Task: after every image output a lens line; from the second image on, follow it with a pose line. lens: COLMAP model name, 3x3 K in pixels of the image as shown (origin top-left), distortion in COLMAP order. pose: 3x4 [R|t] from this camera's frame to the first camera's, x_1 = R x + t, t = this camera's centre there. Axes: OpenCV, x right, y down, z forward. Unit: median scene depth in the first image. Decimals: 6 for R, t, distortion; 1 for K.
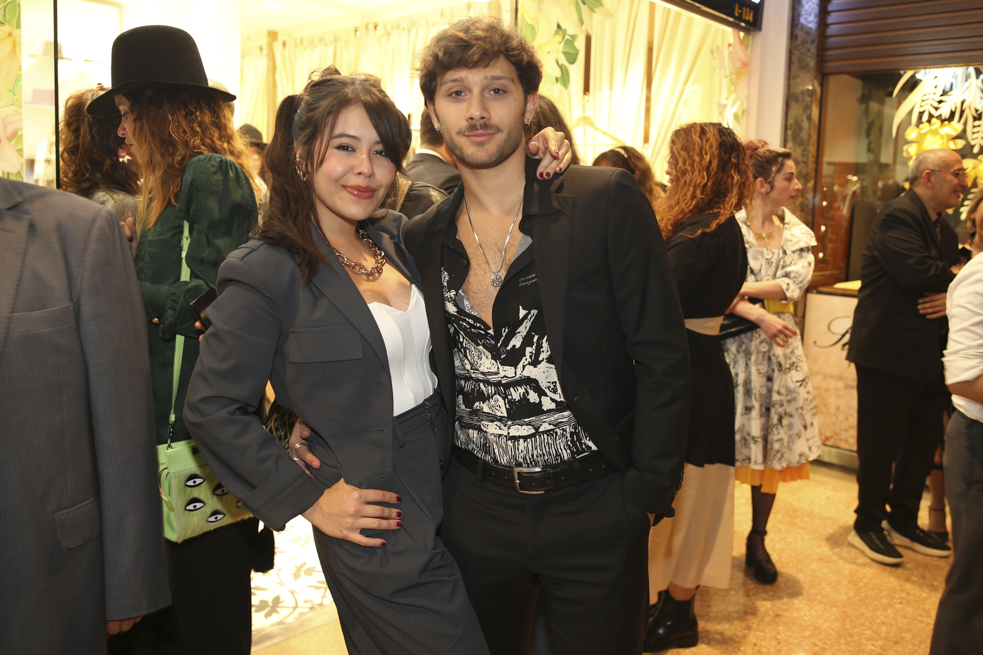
lens RADIAL K [[695.2, 0, 494.1], [0, 695.2, 328.5], [0, 0, 1]] dist [-0.037978, -0.001319]
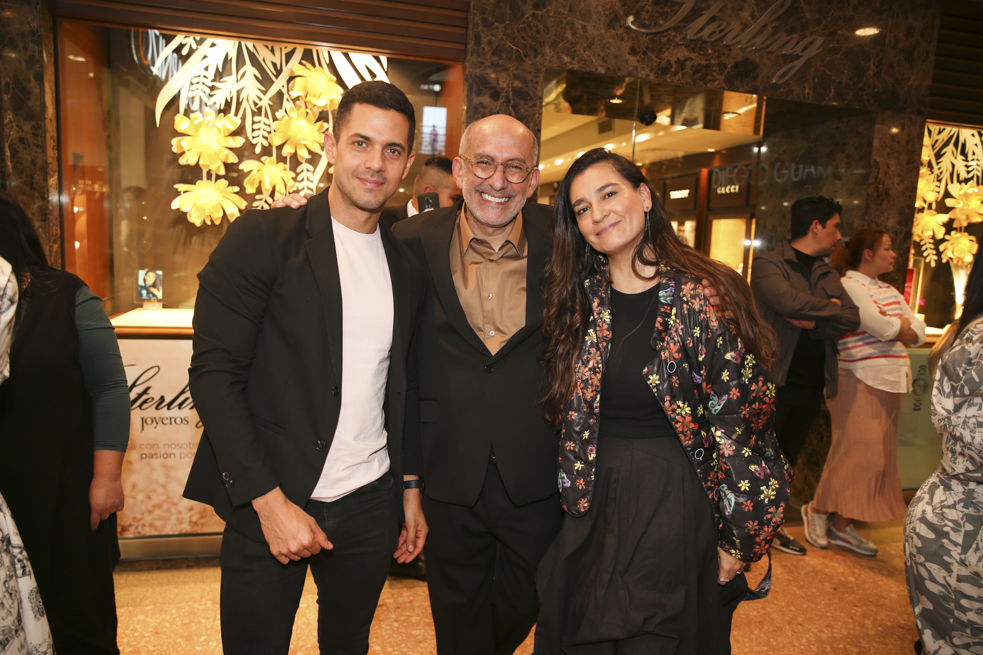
lens RADIAL K [[695.2, 0, 493.7], [0, 695.2, 327.3], [0, 0, 1]] dist [-0.037978, -0.001319]
pose [[0.561451, -0.105007, 0.820821, 0.131980], [0.101172, 0.993185, 0.057855, -0.058673], [-0.821302, 0.050561, 0.568248, 0.261770]]
